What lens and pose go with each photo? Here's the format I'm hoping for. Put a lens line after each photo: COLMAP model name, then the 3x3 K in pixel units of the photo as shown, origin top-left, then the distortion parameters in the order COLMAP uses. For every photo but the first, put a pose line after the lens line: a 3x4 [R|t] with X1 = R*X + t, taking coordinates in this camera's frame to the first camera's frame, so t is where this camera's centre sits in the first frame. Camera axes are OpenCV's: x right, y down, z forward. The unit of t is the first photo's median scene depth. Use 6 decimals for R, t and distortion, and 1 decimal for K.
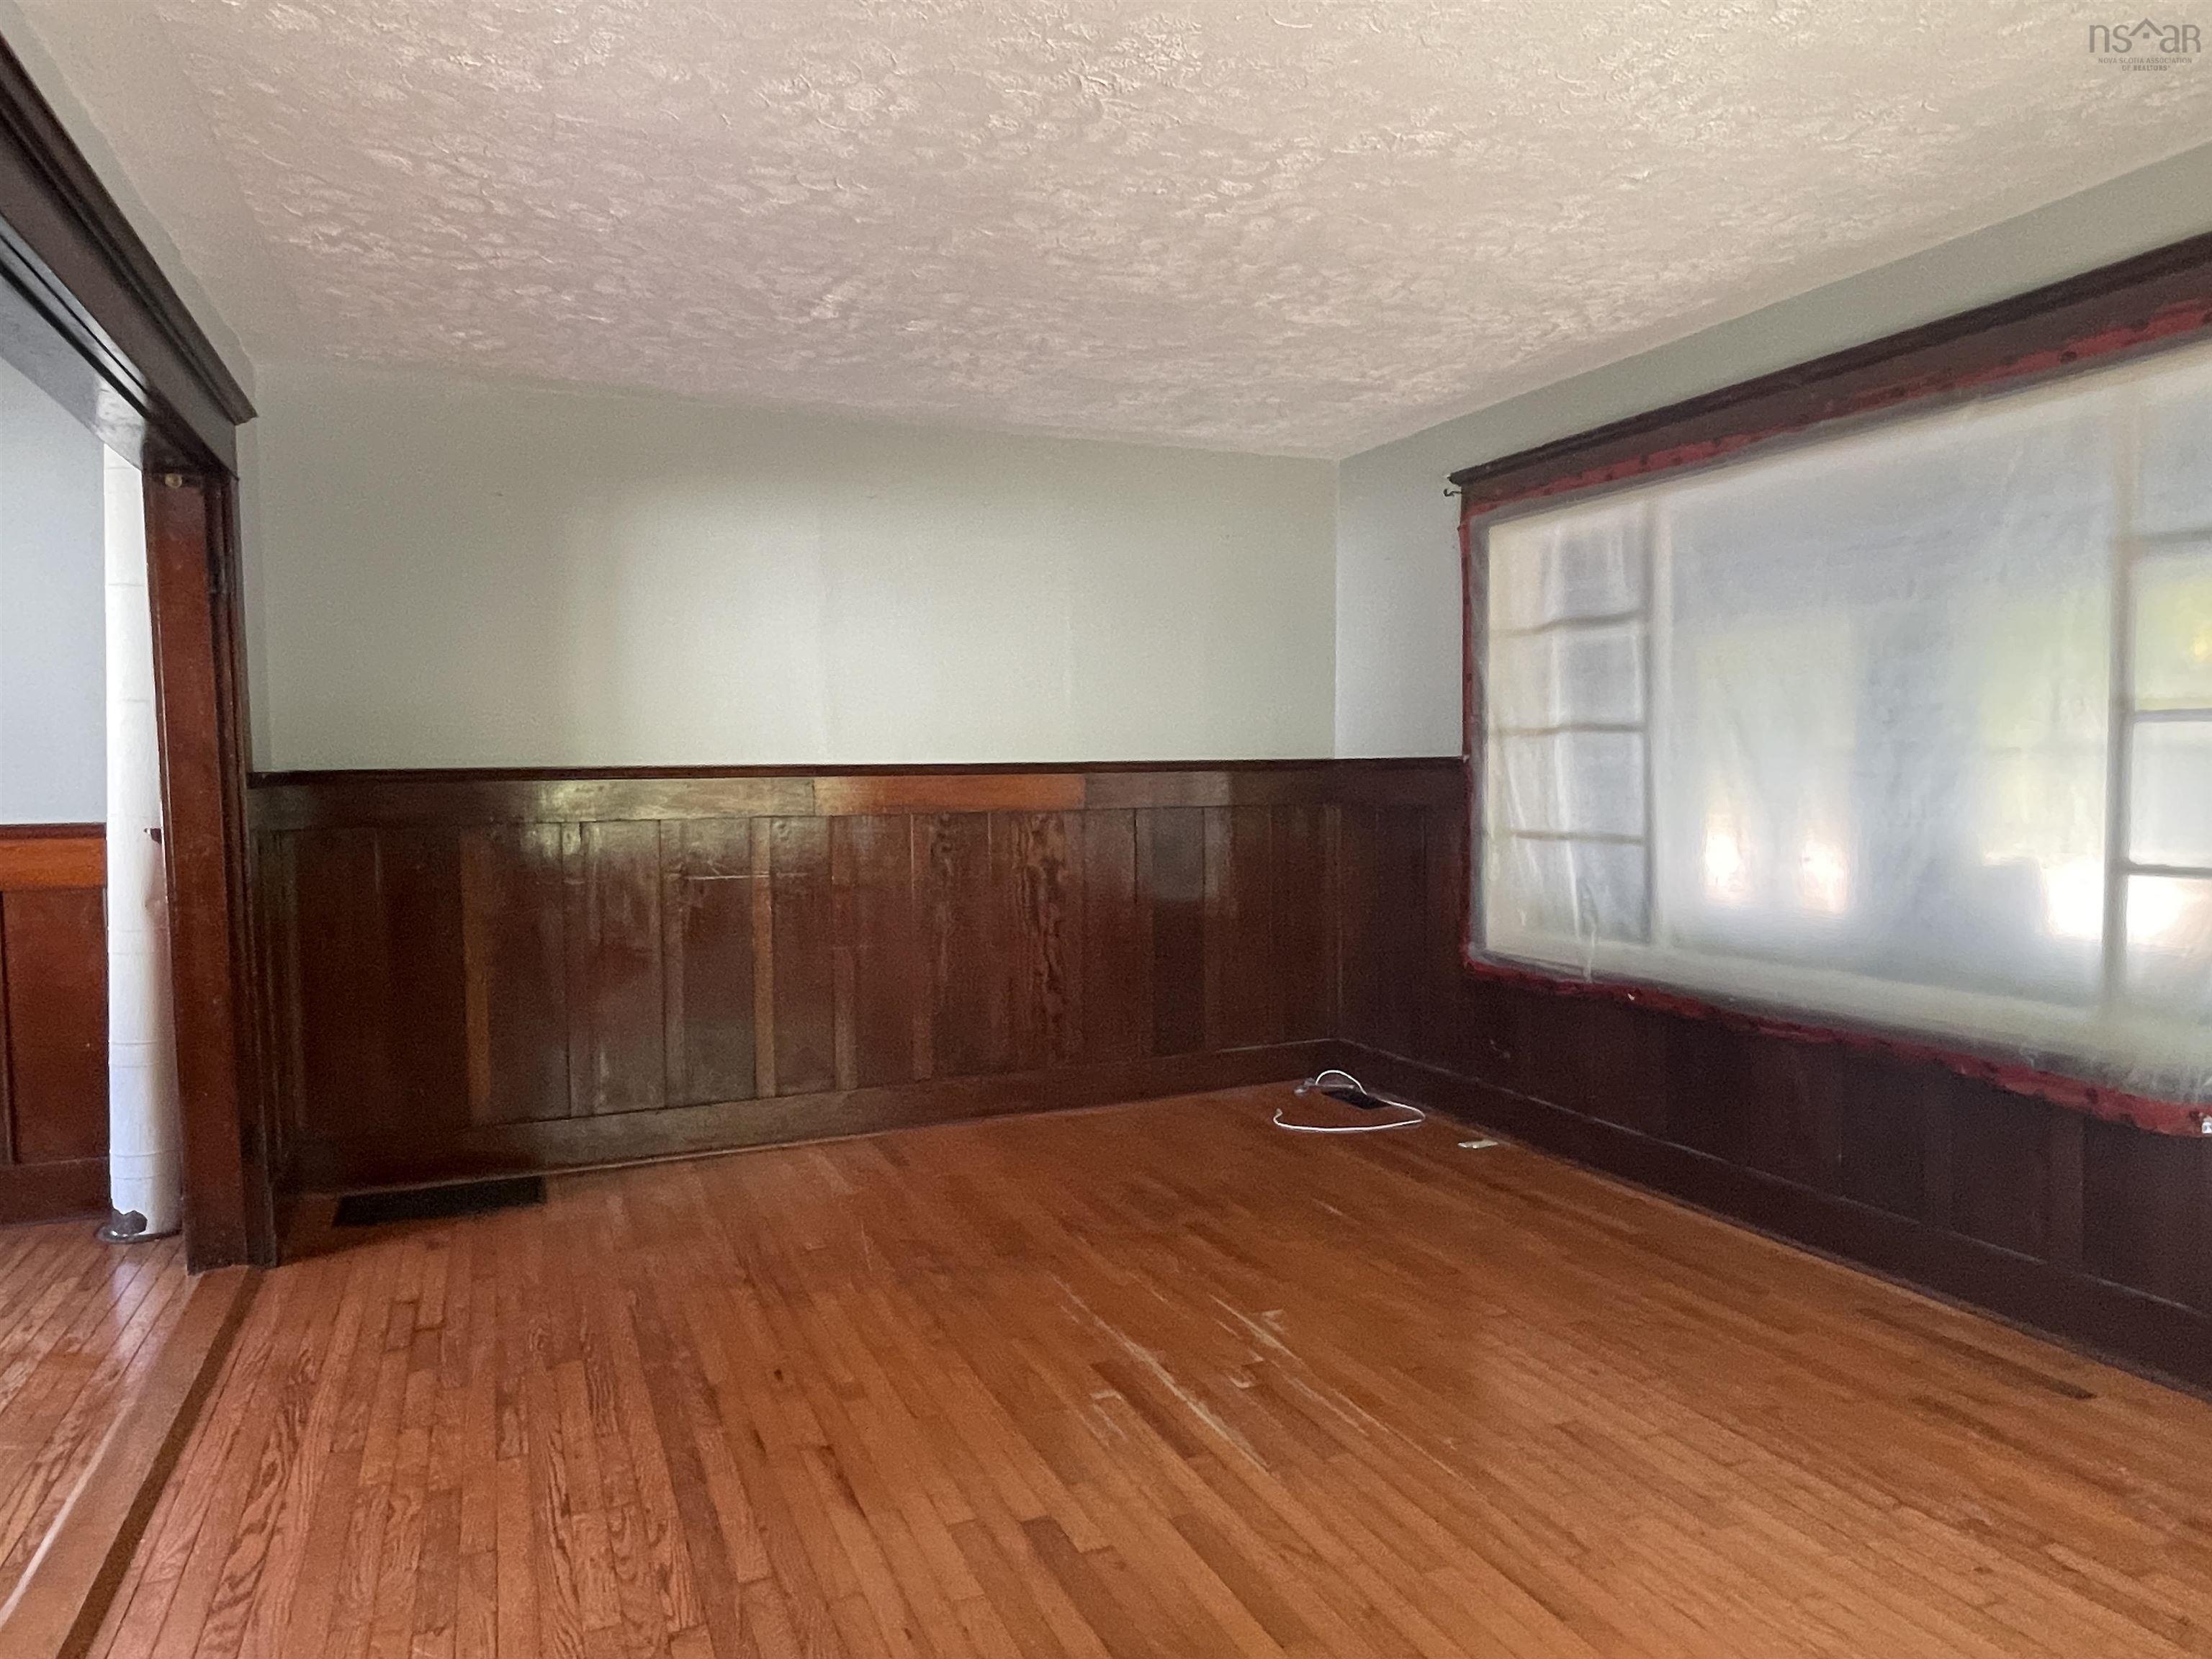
lens RADIAL K [[1374.7, 0, 1094.2], [0, 1374.7, 850.4], [0, 0, 1]] dist [0.013594, -0.018121]
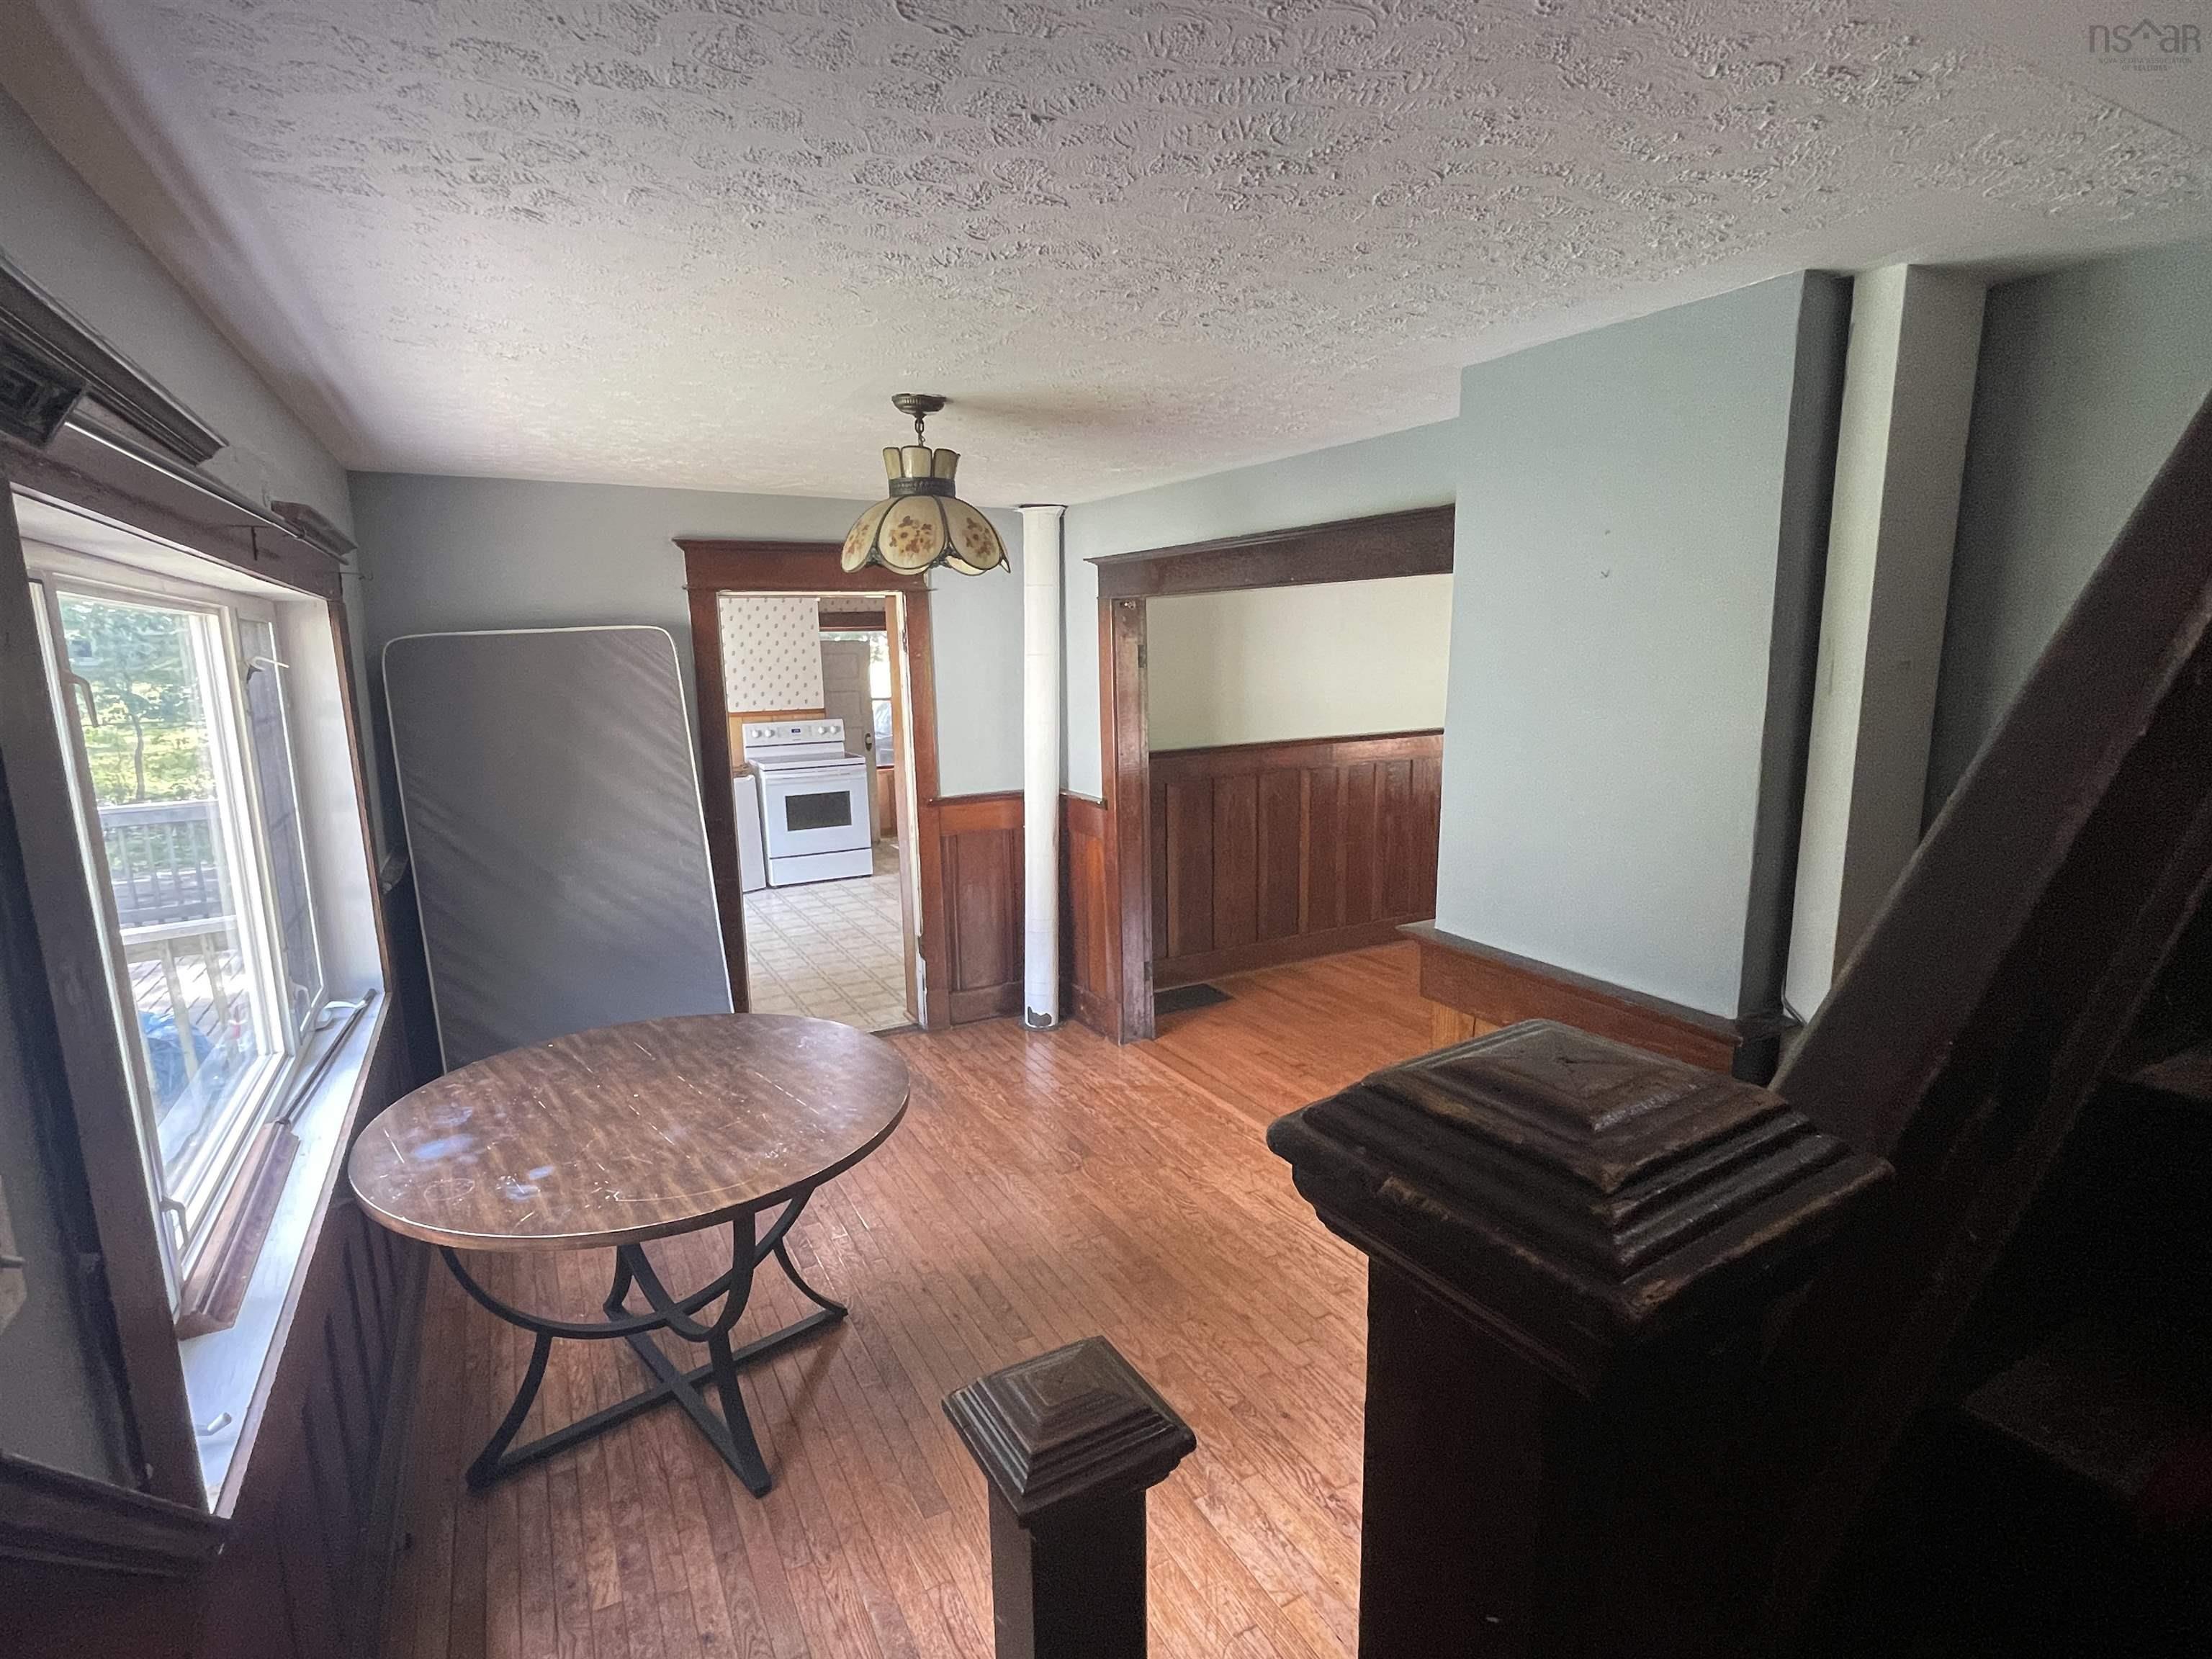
lens RADIAL K [[1110.6, 0, 1108.3], [0, 1110.6, 837.6], [0, 0, 1]] dist [-0.001152, -0.001851]
pose [[0.994224, -0.028151, 0.103570, -0.756862], [0.016468, 0.993575, 0.111975, -0.116338], [-0.106057, -0.109623, 0.988299, -0.377187]]
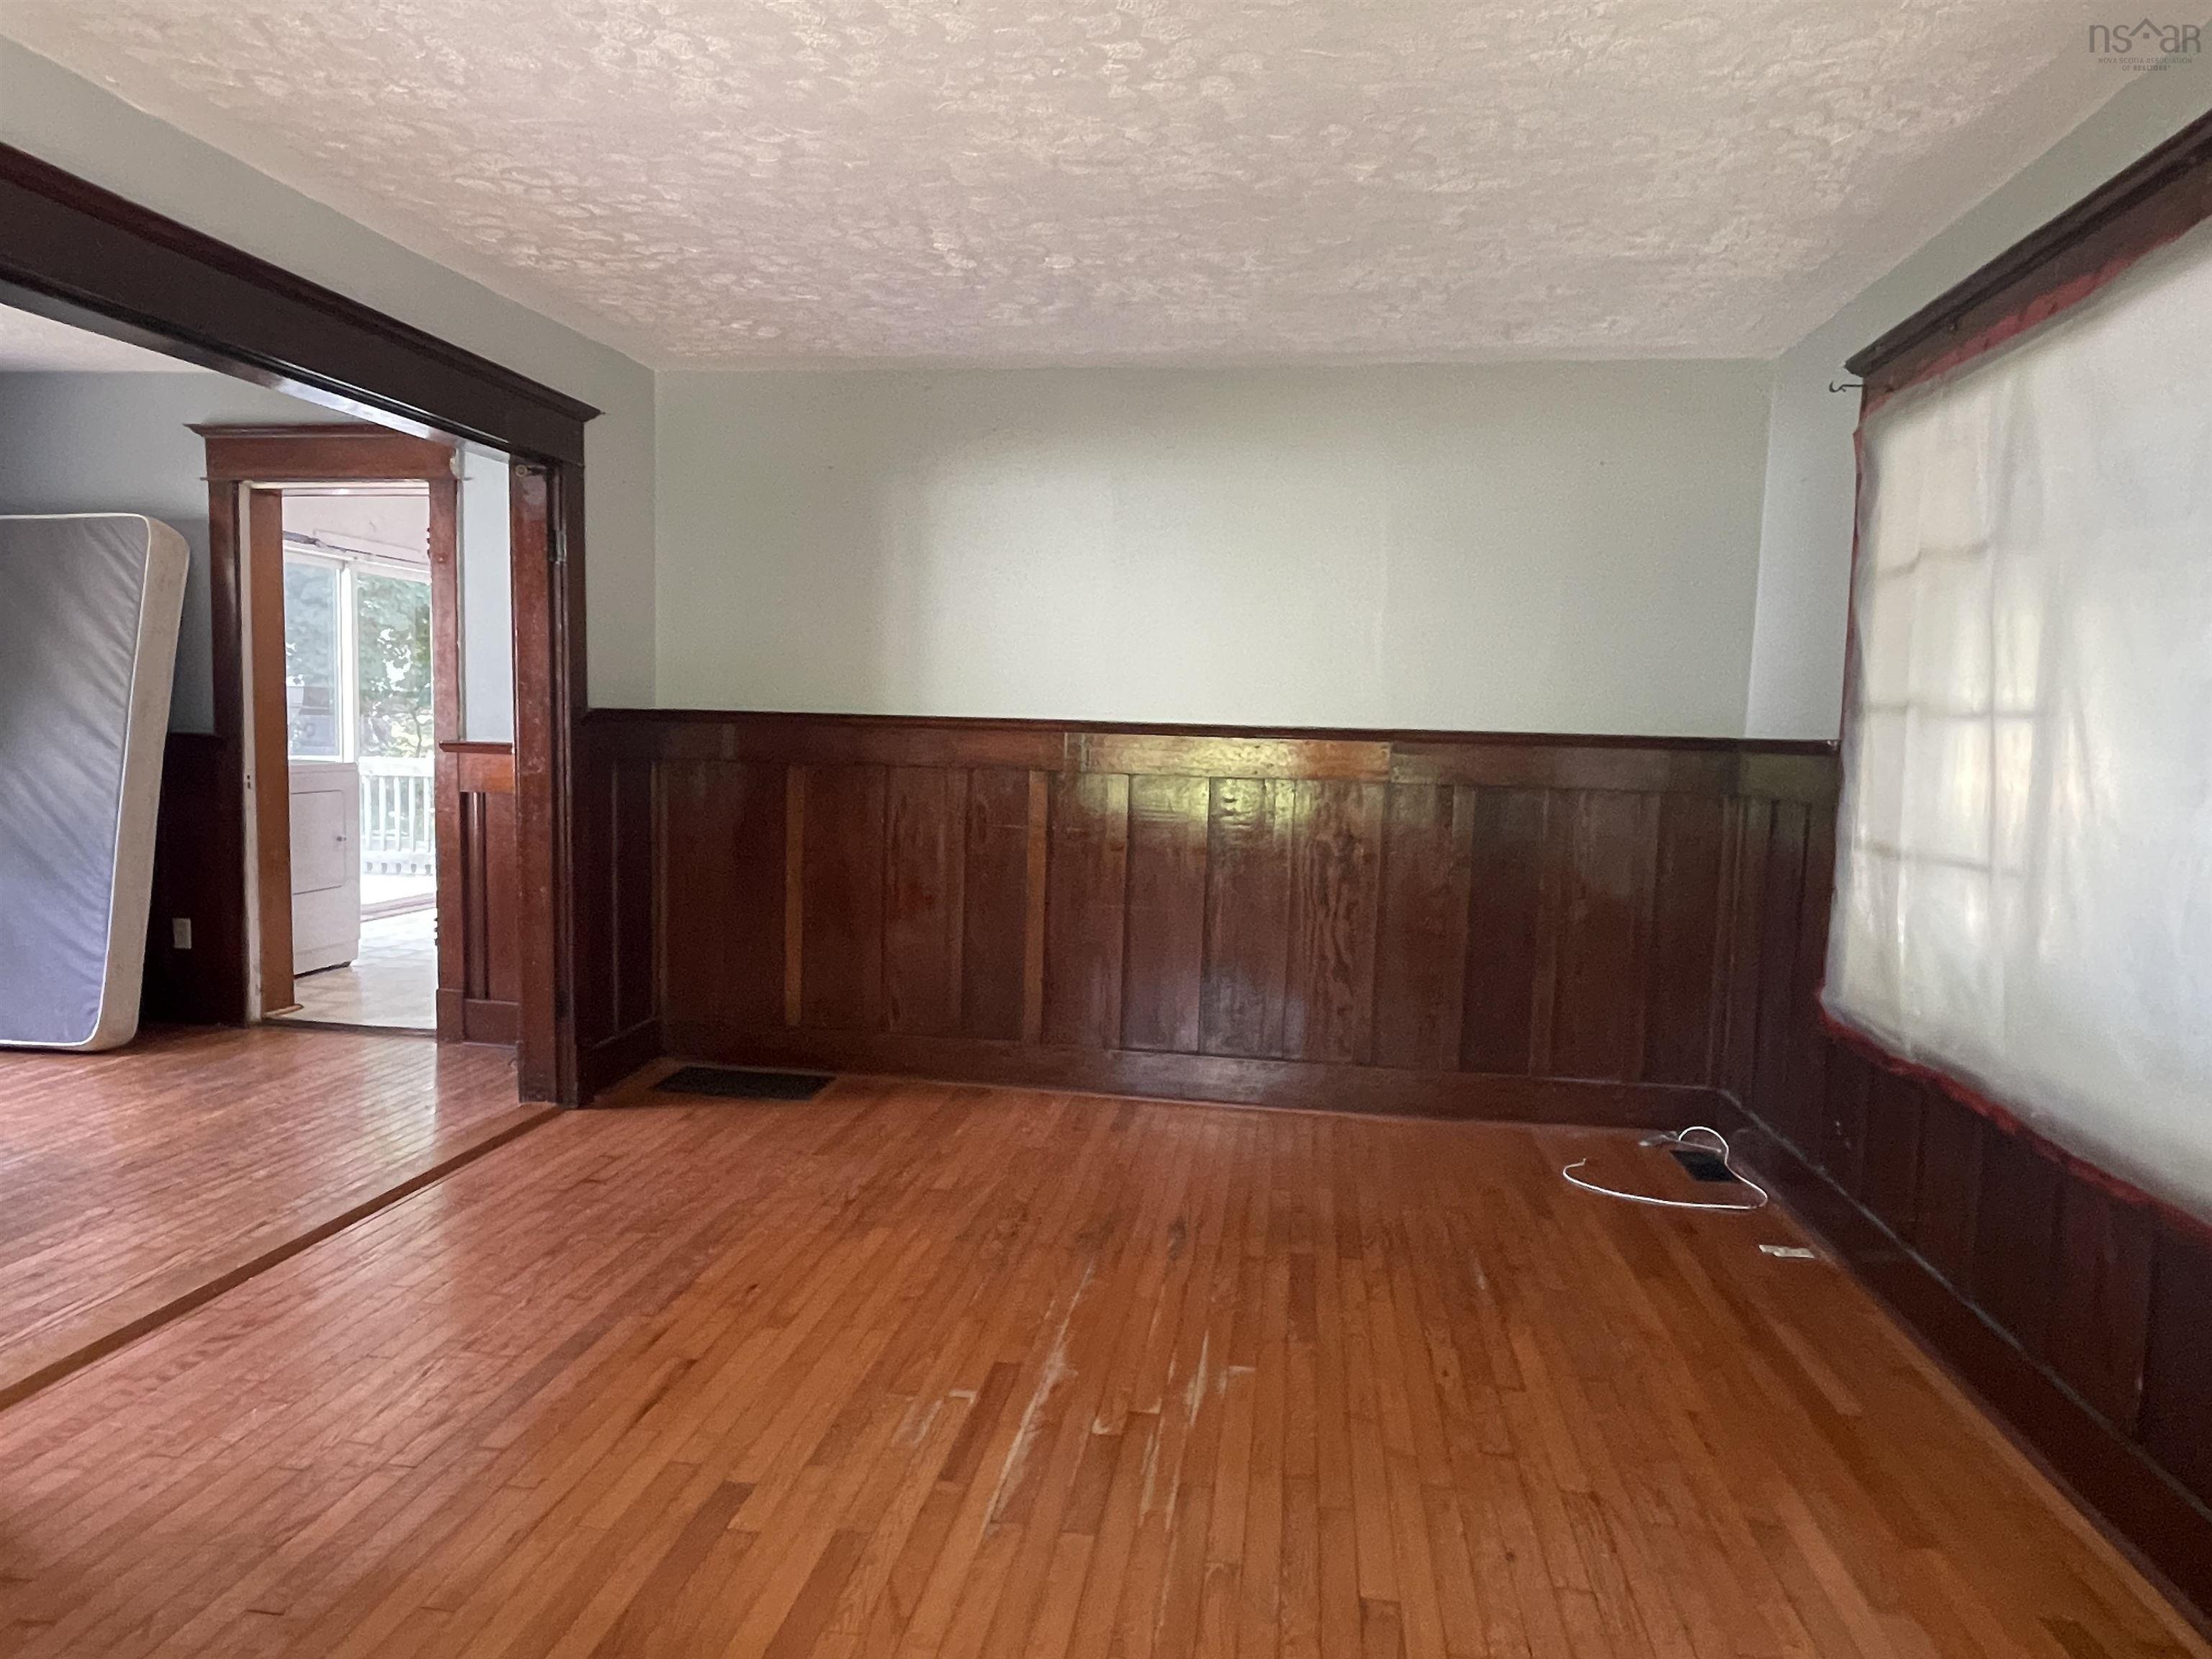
lens RADIAL K [[1374.7, 0, 1085.5], [0, 1374.7, 845.6], [0, 0, 1]] dist [0.013594, -0.018121]
pose [[0.847480, 0.083179, -0.524269, 0.397468], [-0.072070, 0.996531, 0.041605, -0.015953], [0.525911, 0.002525, 0.850536, 0.181690]]
